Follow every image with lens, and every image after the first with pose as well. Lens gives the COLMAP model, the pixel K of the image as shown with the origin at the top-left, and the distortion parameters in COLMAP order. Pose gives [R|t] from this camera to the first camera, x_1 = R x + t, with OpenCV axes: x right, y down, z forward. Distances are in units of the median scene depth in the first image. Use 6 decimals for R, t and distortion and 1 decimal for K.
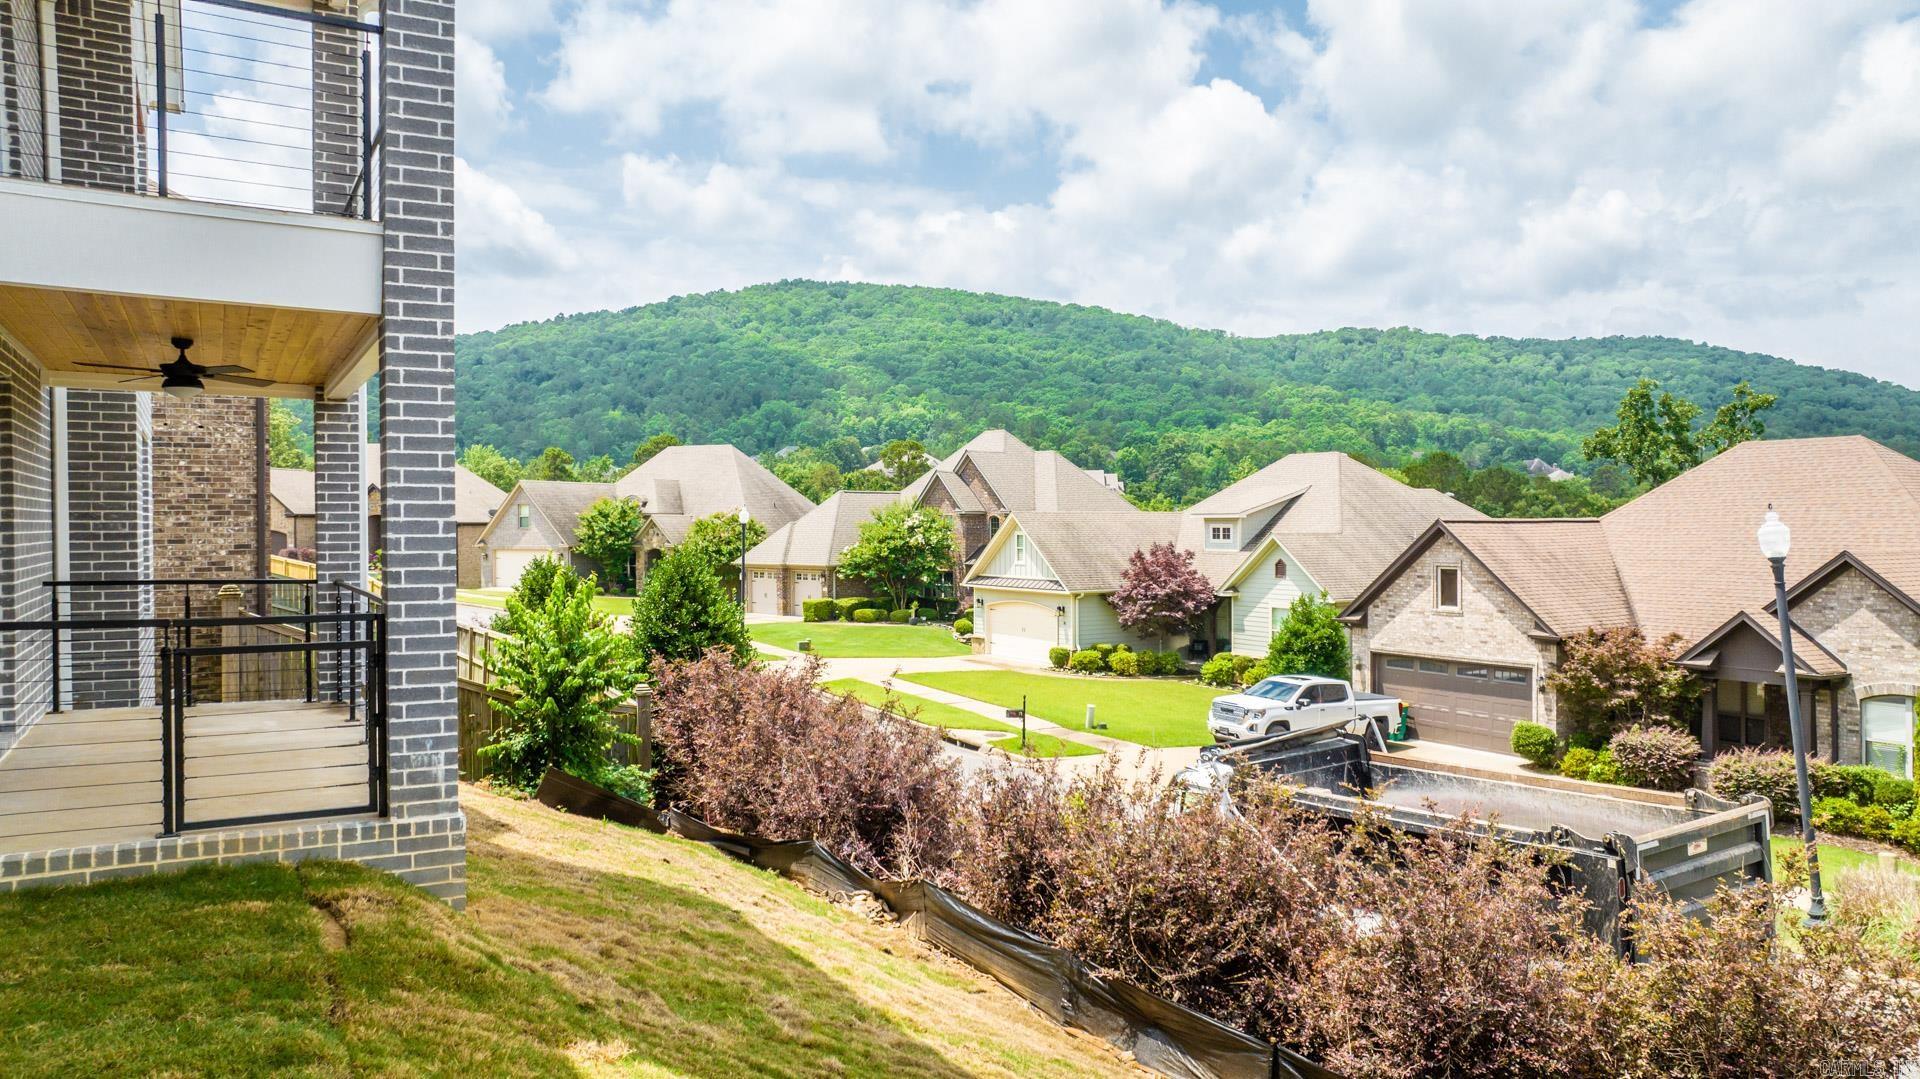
lens RADIAL K [[1342.5, 0, 959.0], [0, 1342.5, 529.7], [0, 0, 1]] dist [-0.005472, 0.006635]
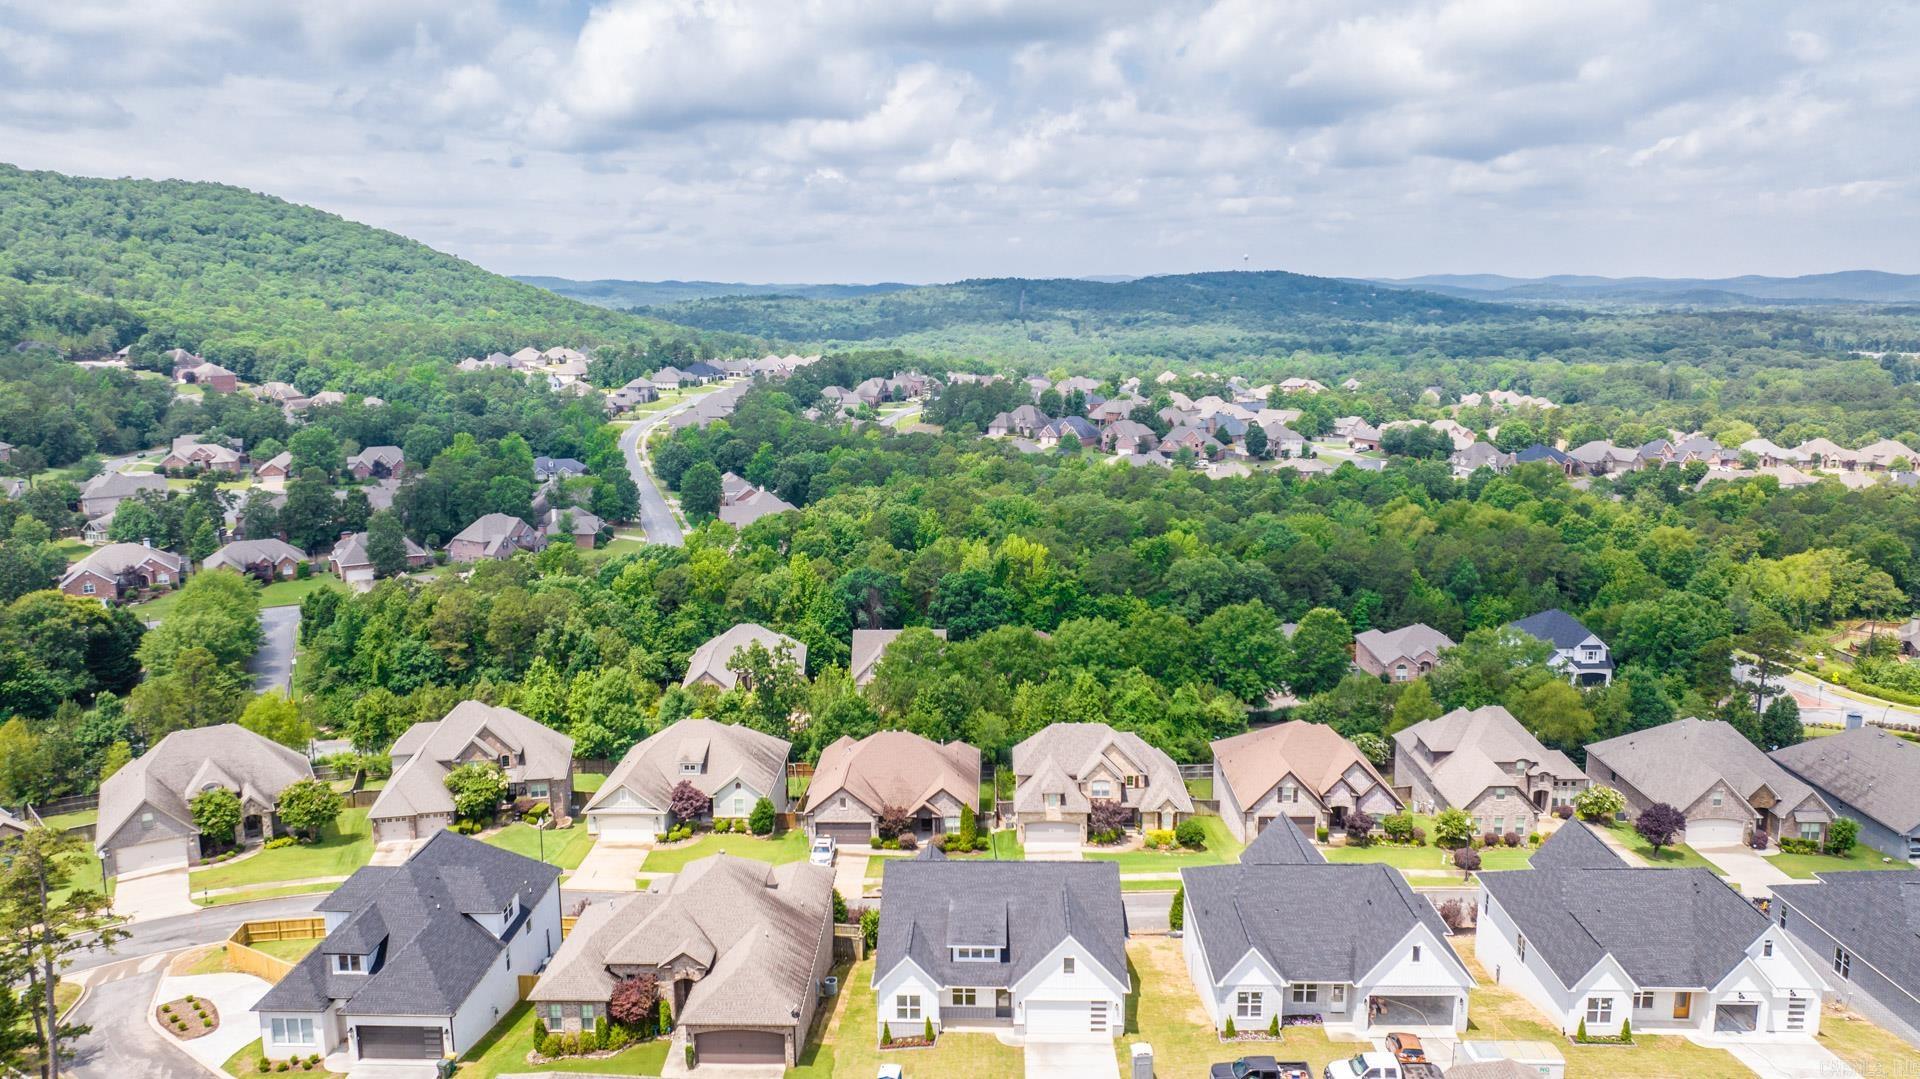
lens RADIAL K [[1342.5, 0, 962.9], [0, 1342.5, 538.5], [0, 0, 1]] dist [-0.005472, 0.006635]
pose [[0.526762, -0.139863, 0.838427, -1.742992], [0.007771, 0.987121, 0.159786, -0.902832], [-0.849977, -0.077654, 0.521065, -0.776550]]
